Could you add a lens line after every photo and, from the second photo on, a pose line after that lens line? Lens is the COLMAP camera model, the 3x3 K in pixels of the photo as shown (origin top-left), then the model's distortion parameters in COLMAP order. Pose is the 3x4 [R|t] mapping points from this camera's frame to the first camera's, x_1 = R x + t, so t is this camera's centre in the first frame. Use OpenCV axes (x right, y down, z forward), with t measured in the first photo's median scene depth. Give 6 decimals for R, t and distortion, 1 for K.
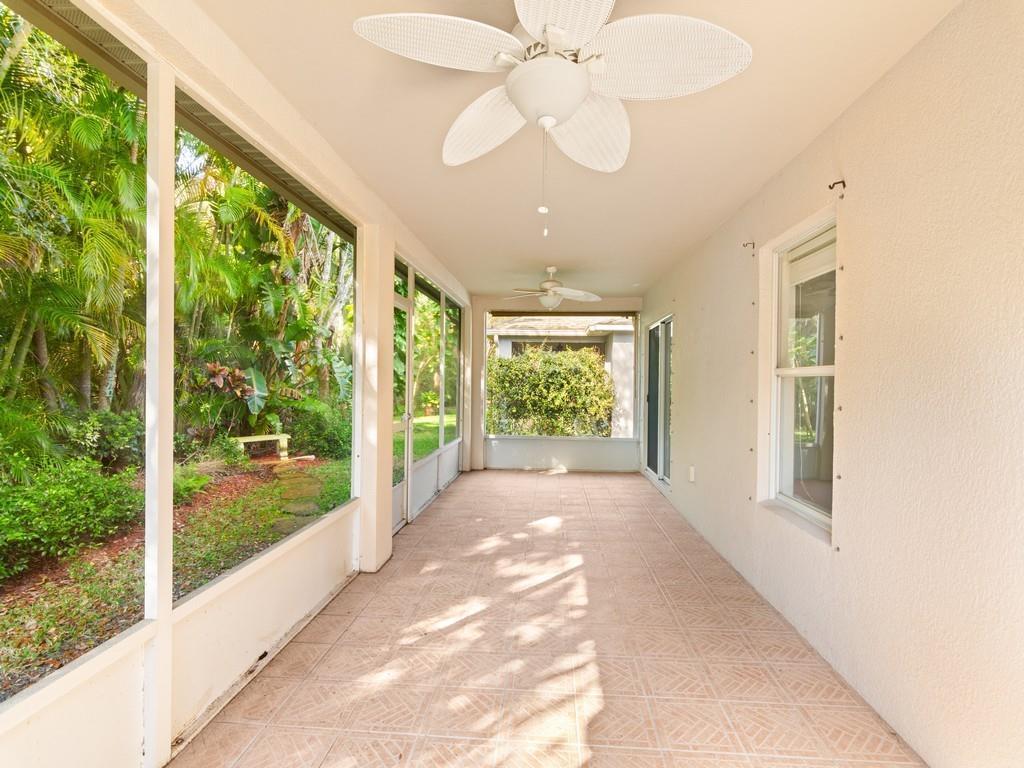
lens RADIAL K [[494.2, 0, 512.0], [0, 494.2, 384.0], [0, 0, 1]] dist [-0.001293, 0.000755]
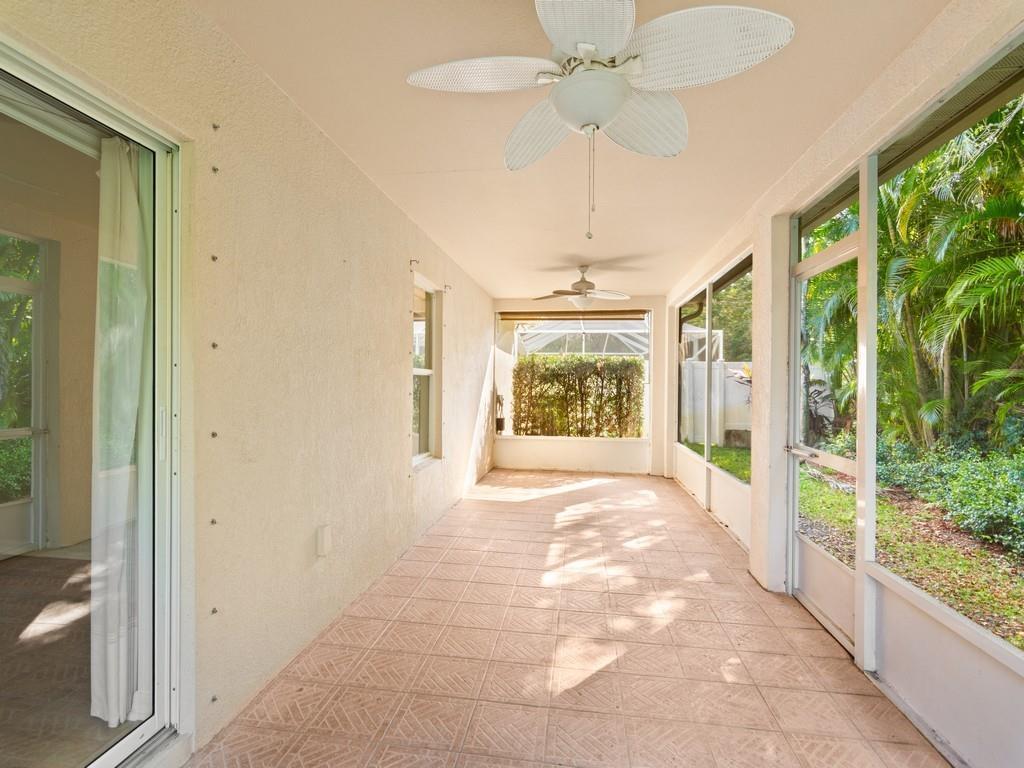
lens RADIAL K [[504.8, 0, 512.0], [0, 504.8, 384.0], [0, 0, 1]] dist [-0.003298, 0.000303]
pose [[-0.998146, -0.018125, 0.058101, 0.197003], [-0.017332, 0.999750, 0.014119, -0.013547], [-0.058342, 0.013086, -0.998211, 2.544695]]
